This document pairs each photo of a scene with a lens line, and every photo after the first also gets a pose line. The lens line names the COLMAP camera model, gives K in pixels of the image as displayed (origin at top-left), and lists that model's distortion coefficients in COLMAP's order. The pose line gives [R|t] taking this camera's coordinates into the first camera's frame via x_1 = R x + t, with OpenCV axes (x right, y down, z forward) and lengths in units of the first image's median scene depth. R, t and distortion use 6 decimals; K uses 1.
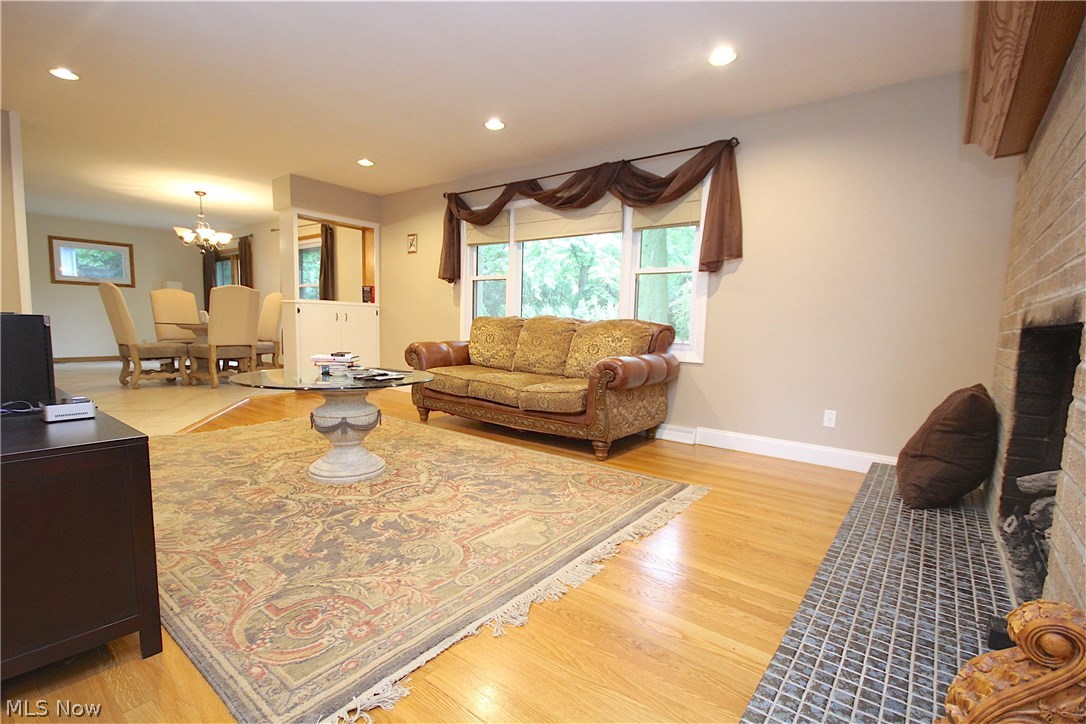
lens RADIAL K [[500.6, 0, 541.8], [0, 500.6, 379.0], [0, 0, 1]] dist [-0.002902, -0.000708]
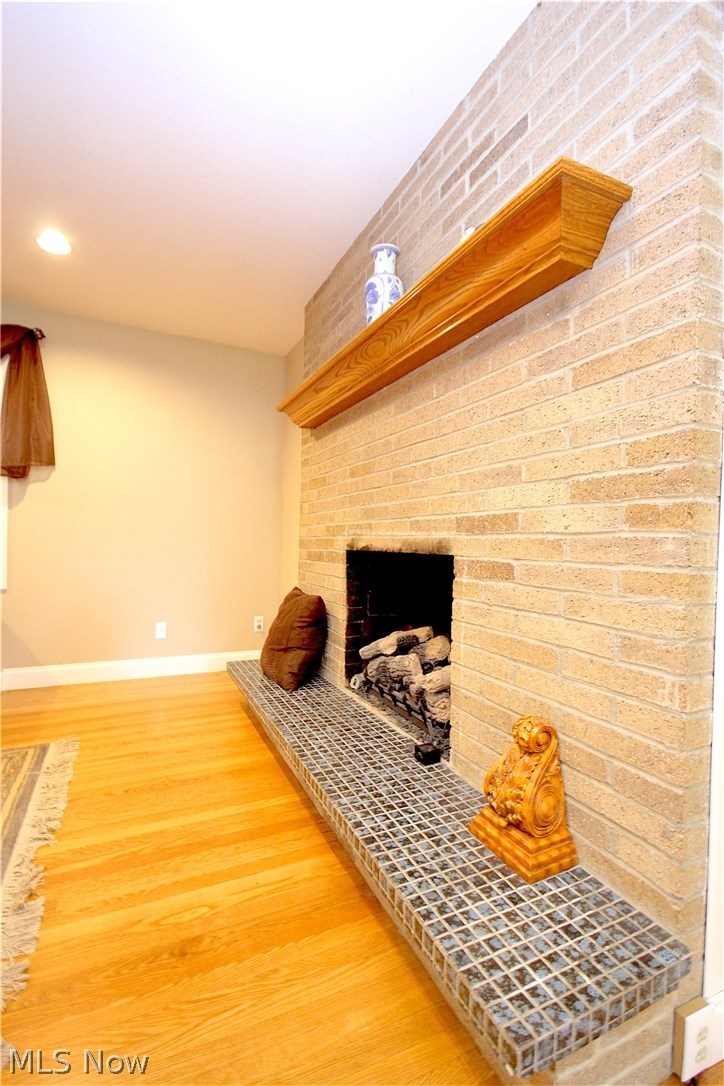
lens RADIAL K [[500.6, 0, 377.4], [0, 500.6, 546.2], [0, 0, 1]] dist [-0.002902, -0.000708]
pose [[0.428171, -0.025212, 0.903346, -0.216562], [0.090702, 0.995762, -0.015200, -0.049493], [-0.899134, 0.088444, 0.428643, 0.165471]]
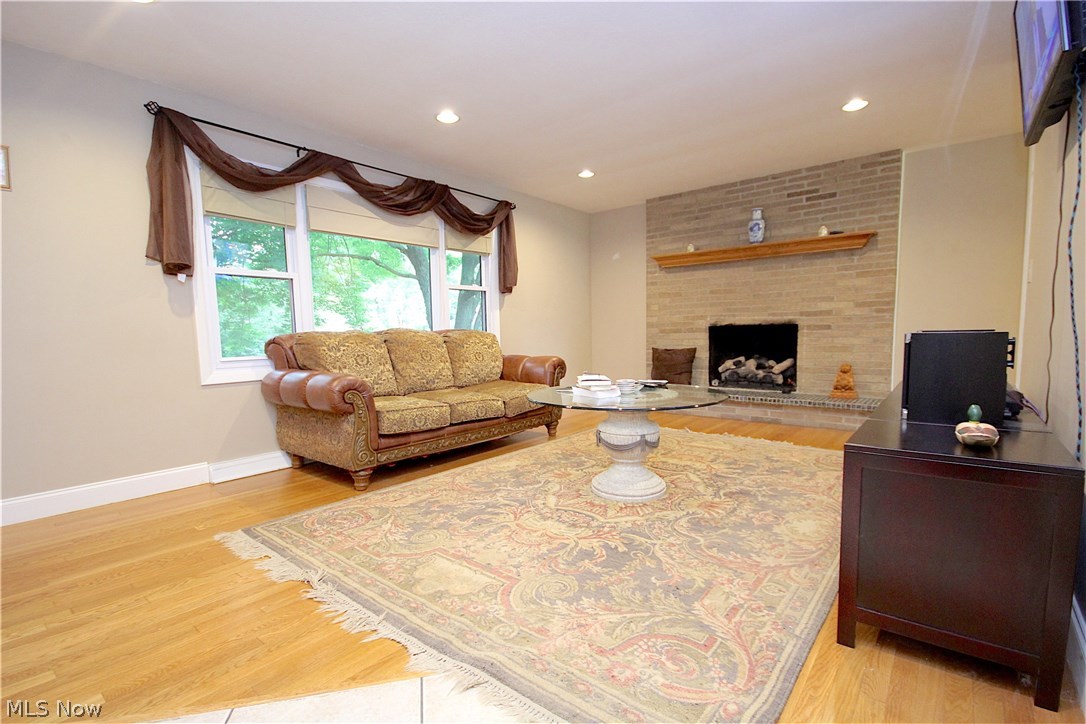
lens RADIAL K [[500.6, 0, 541.8], [0, 500.6, 379.0], [0, 0, 1]] dist [-0.002902, -0.000708]
pose [[0.020123, -0.126141, 0.991808, -1.535358], [0.134795, 0.983294, 0.122323, -0.195828], [-0.990669, 0.131230, 0.036790, 1.264672]]
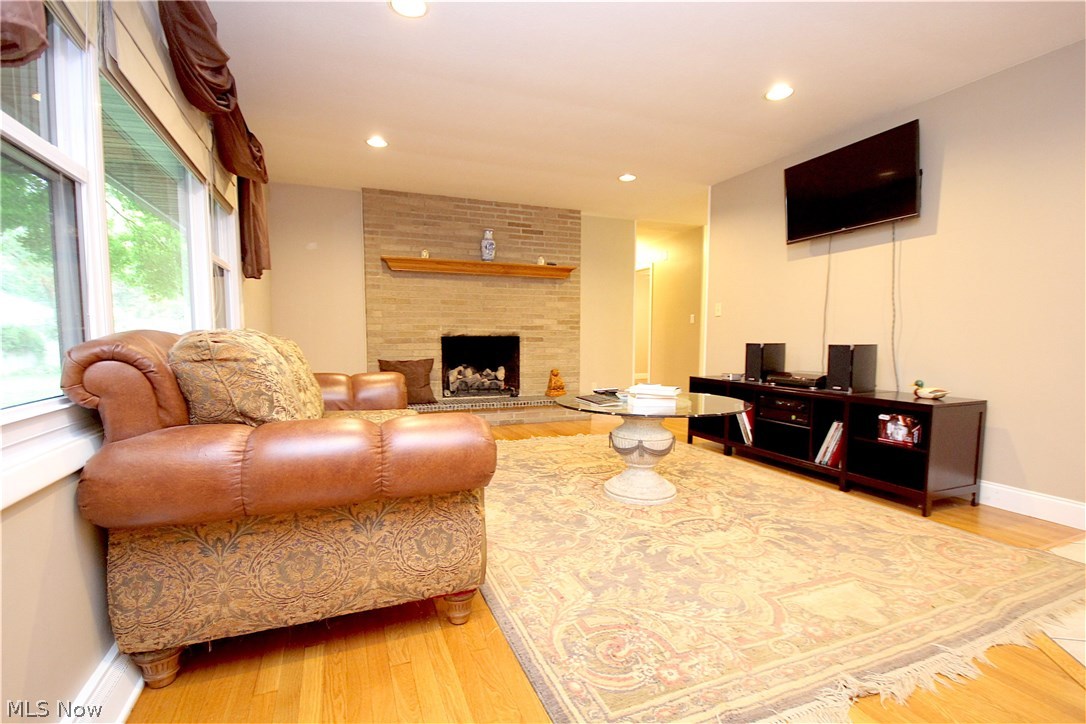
lens RADIAL K [[500.6, 0, 541.8], [0, 500.6, 379.0], [0, 0, 1]] dist [-0.002902, -0.000708]
pose [[-0.865712, -0.072606, 0.495249, -0.804012], [0.030160, 0.980060, 0.196402, -0.284229], [-0.499633, 0.184964, -0.846259, 2.196328]]
